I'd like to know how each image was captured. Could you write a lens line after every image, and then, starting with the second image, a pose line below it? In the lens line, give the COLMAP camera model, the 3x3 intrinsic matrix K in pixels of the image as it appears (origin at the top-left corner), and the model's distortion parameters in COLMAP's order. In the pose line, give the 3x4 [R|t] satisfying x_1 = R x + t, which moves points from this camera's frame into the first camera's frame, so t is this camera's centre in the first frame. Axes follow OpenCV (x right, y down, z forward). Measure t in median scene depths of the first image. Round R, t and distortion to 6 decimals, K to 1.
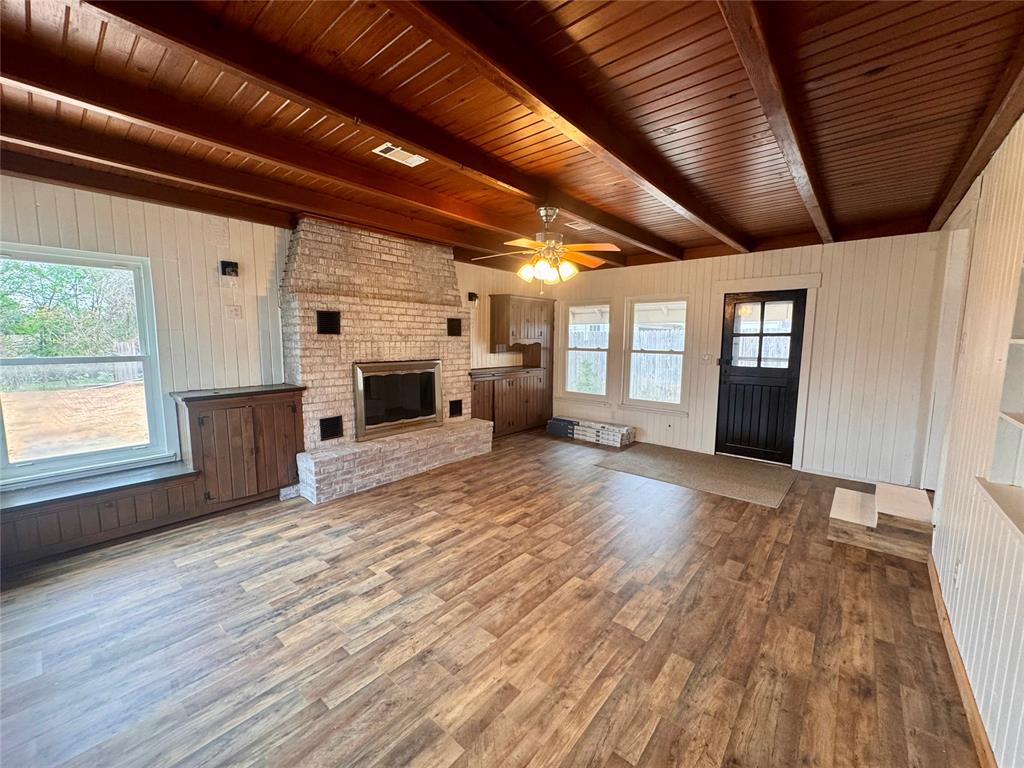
lens RADIAL K [[407.0, 0, 509.9], [0, 407.0, 381.3], [0, 0, 1]] dist [-0.004330, 0.002079]
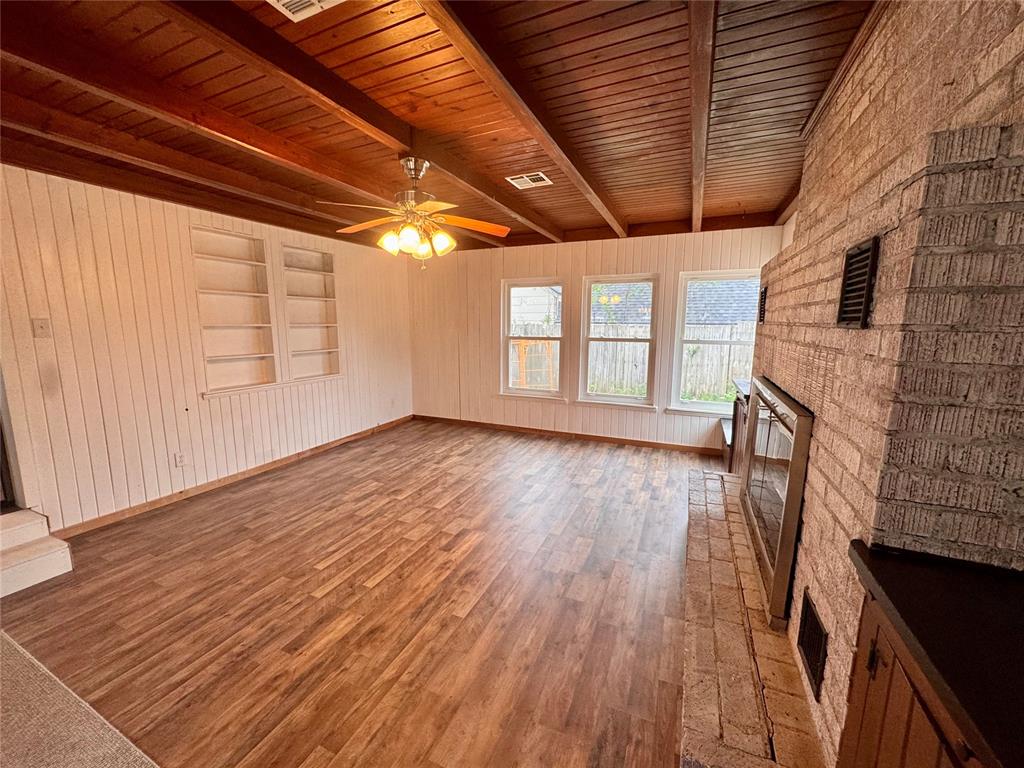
lens RADIAL K [[407.0, 0, 509.4], [0, 407.0, 385.7], [0, 0, 1]] dist [-0.004330, 0.002079]
pose [[-0.957742, 0.036207, -0.285342, 0.114560], [-0.038701, 0.966803, 0.252575, -0.156460], [0.285014, 0.252945, -0.924546, 1.395336]]
